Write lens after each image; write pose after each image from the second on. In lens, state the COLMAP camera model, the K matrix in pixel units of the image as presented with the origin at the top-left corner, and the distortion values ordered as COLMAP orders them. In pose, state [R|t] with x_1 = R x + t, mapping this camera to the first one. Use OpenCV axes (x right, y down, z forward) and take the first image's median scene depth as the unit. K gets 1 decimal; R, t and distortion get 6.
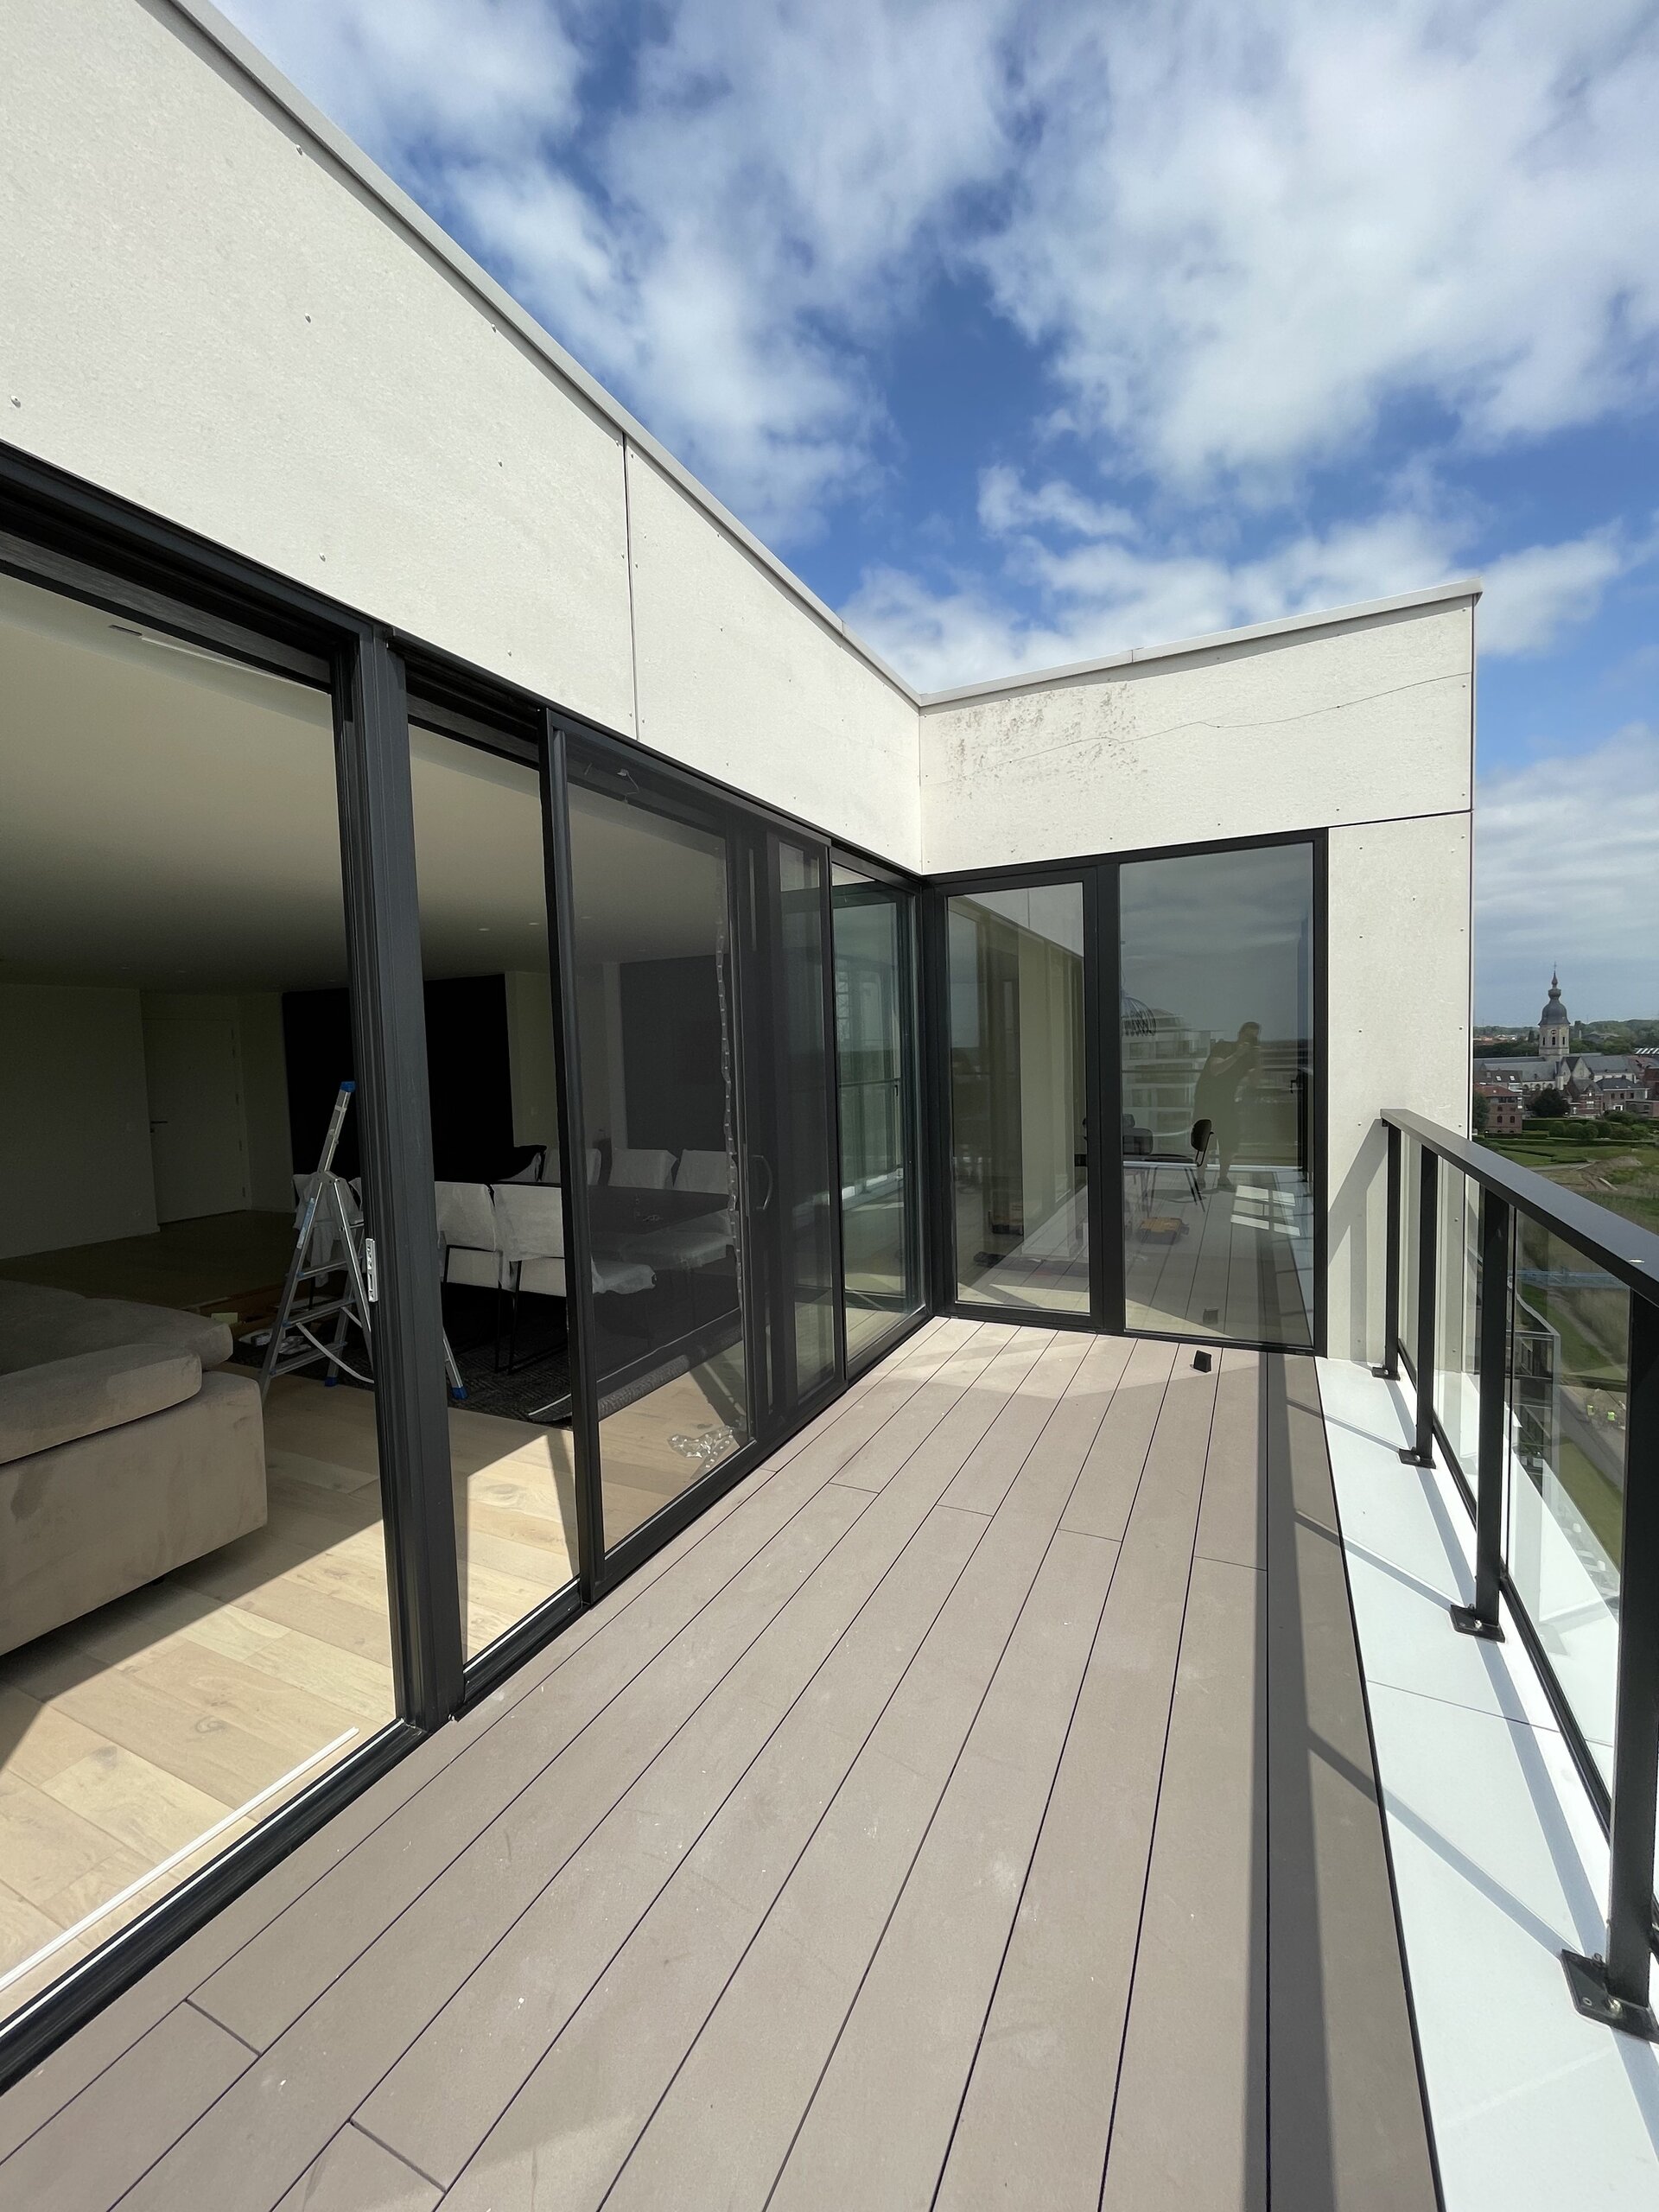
lens RADIAL K [[909.1, 0, 829.1], [0, 909.1, 1109.5], [0, 0, 1]] dist [0.013592, -0.000402]
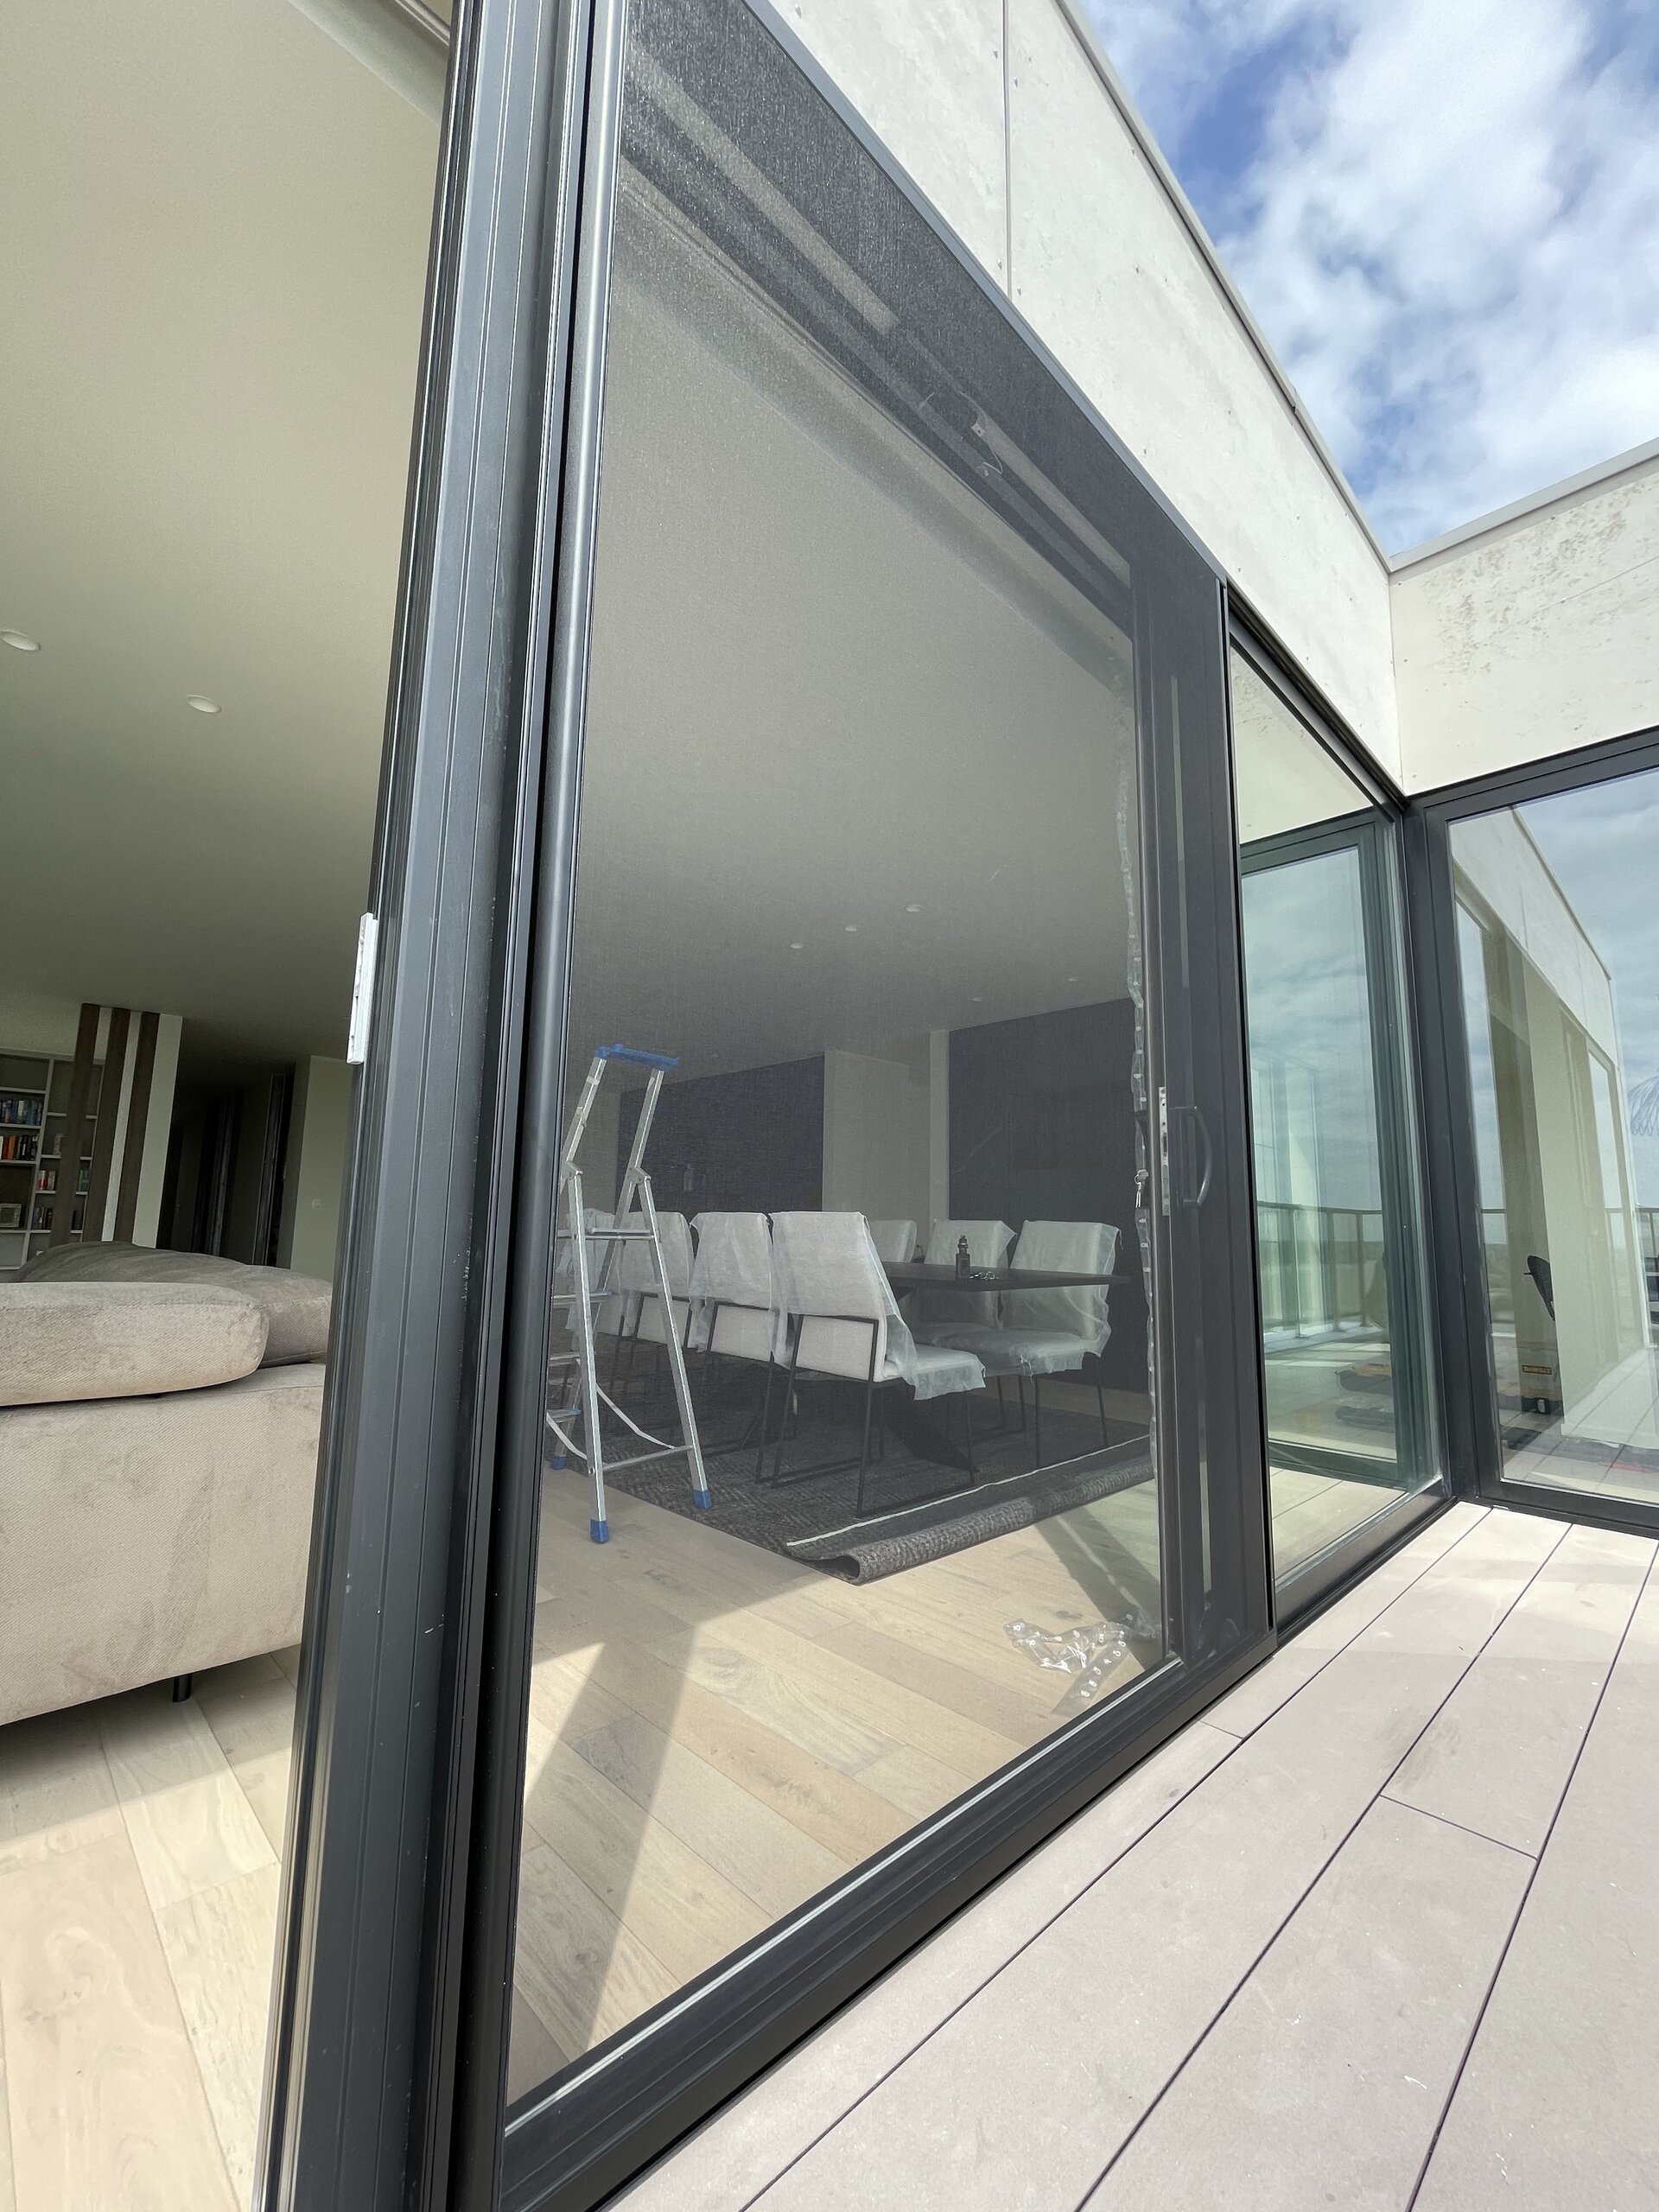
lens RADIAL K [[909.1, 0, 834.6], [0, 909.1, 1106.1], [0, 0, 1]] dist [0.013592, -0.000402]
pose [[0.941098, -0.001982, -0.338128, -0.070393], [-0.065833, 0.979773, -0.188974, 0.133166], [0.331663, 0.200104, 0.921932, 0.314352]]
